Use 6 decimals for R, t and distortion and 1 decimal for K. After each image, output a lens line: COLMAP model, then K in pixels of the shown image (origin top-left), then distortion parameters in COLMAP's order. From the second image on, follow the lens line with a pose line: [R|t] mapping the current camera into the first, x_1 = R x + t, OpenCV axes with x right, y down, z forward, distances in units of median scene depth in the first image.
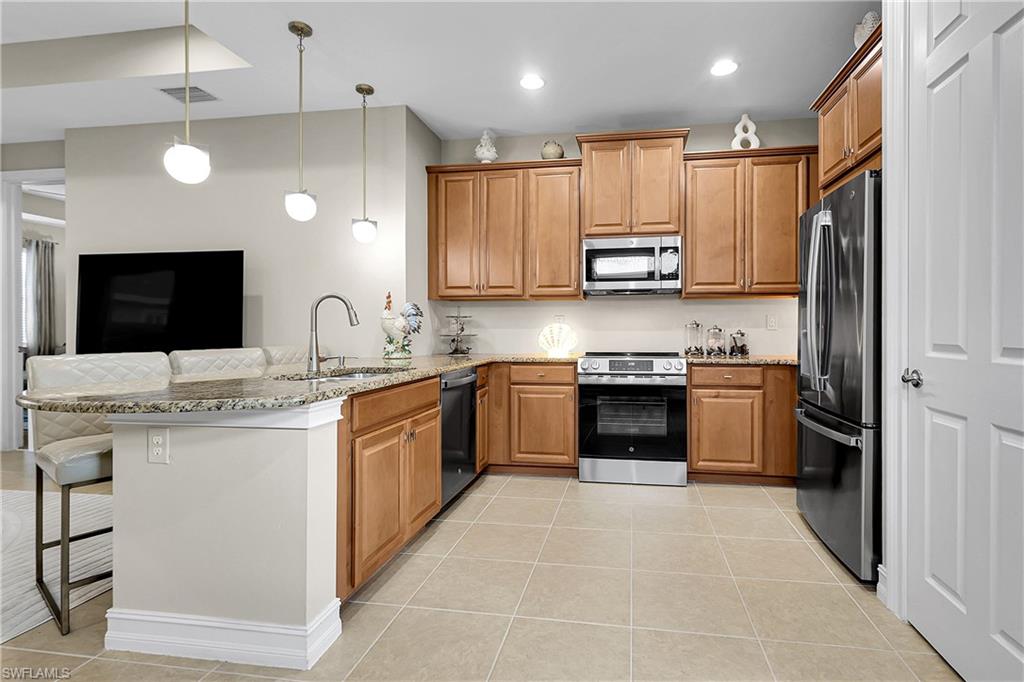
lens RADIAL K [[490.7, 0, 557.6], [0, 490.7, 327.4], [0, 0, 1]] dist [0.001490, -0.001259]
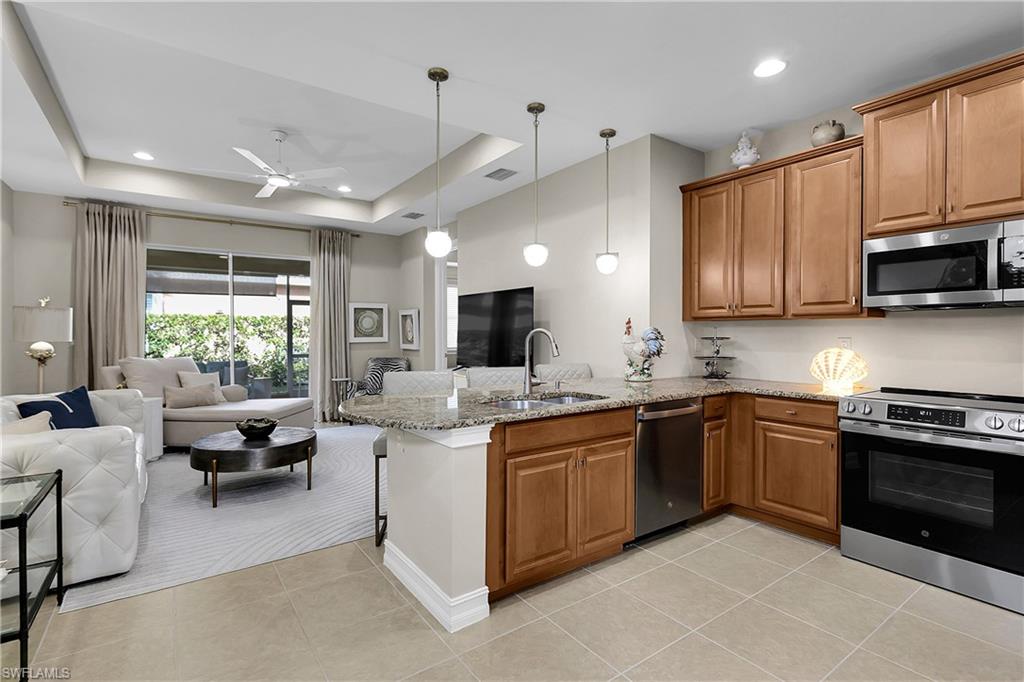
lens RADIAL K [[490.7, 0, 545.3], [0, 490.7, 330.7], [0, 0, 1]] dist [0.001490, -0.001259]
pose [[0.706949, 0.005086, -0.707246, 0.267324], [0.002416, 0.999951, 0.009605, -0.053184], [0.707260, -0.008499, 0.706902, 0.119319]]
